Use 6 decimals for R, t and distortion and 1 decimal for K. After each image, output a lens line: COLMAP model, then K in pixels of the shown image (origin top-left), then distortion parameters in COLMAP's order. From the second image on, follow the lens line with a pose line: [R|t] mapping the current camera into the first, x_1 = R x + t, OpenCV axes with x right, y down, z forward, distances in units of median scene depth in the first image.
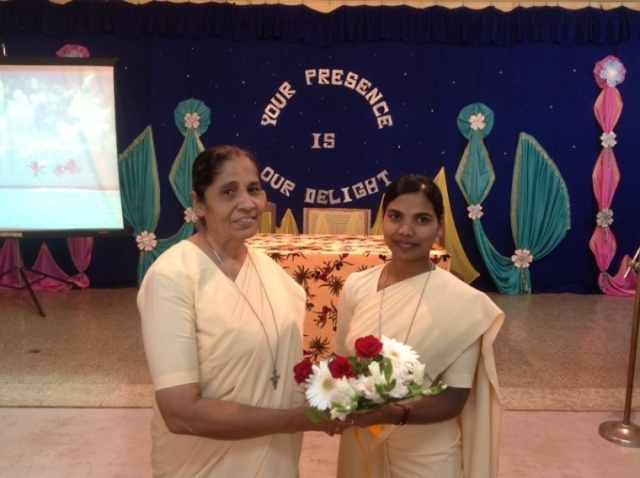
lens RADIAL K [[653.9, 0, 323.6], [0, 653.9, 245.0], [0, 0, 1]] dist [0.005547, 0.000000]
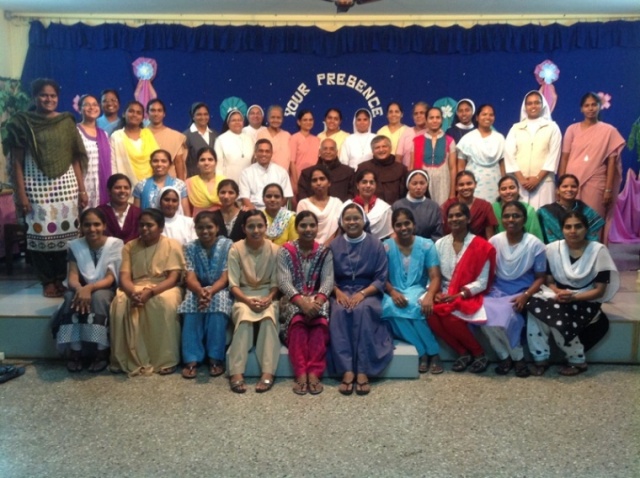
lens RADIAL K [[653.9, 0, 318.0], [0, 653.9, 237.4], [0, 0, 1]] dist [0.005547, 0.000000]
pose [[0.999793, -0.007669, -0.018825, -0.003584], [0.007694, 0.999970, 0.001279, 0.064273], [0.018815, -0.001424, 0.999822, -0.335585]]
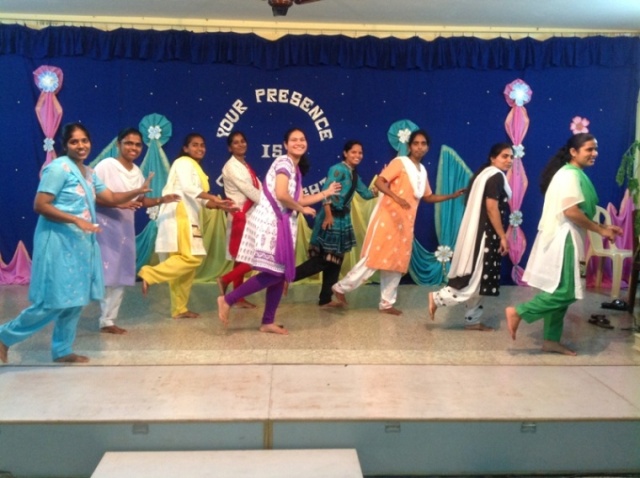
lens RADIAL K [[653.9, 0, 329.0], [0, 653.9, 239.4], [0, 0, 1]] dist [0.005547, 0.000000]
pose [[0.999049, -0.001581, 0.043574, 0.050019], [0.002696, 0.999670, -0.025542, 0.024588], [-0.043519, 0.025635, 0.998724, -0.142138]]
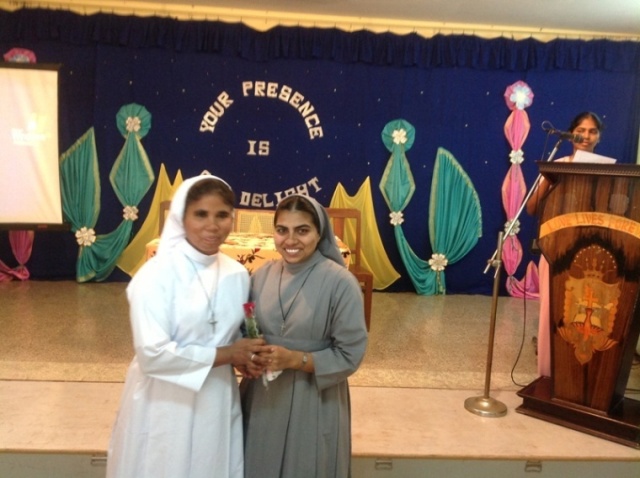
lens RADIAL K [[653.9, 0, 332.3], [0, 653.9, 240.8], [0, 0, 1]] dist [0.005547, 0.000000]
pose [[0.997009, 0.027597, 0.072197, 0.048218], [-0.026248, 0.999464, -0.019562, 0.011187], [-0.072698, 0.017609, 0.997199, -0.080328]]
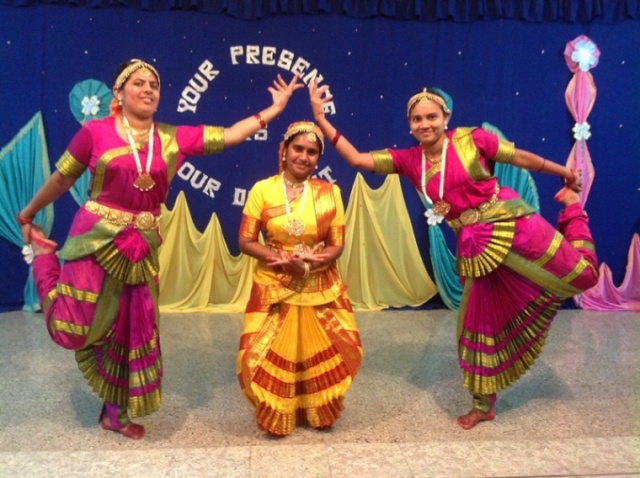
lens RADIAL K [[653.9, 0, 333.3], [0, 653.9, 244.1], [0, 0, 1]] dist [0.005547, 0.000000]
pose [[0.996747, -0.009817, 0.079993, 0.033584], [0.011530, 0.999713, -0.020977, 0.003982], [-0.079764, 0.021831, 0.996575, 0.161046]]
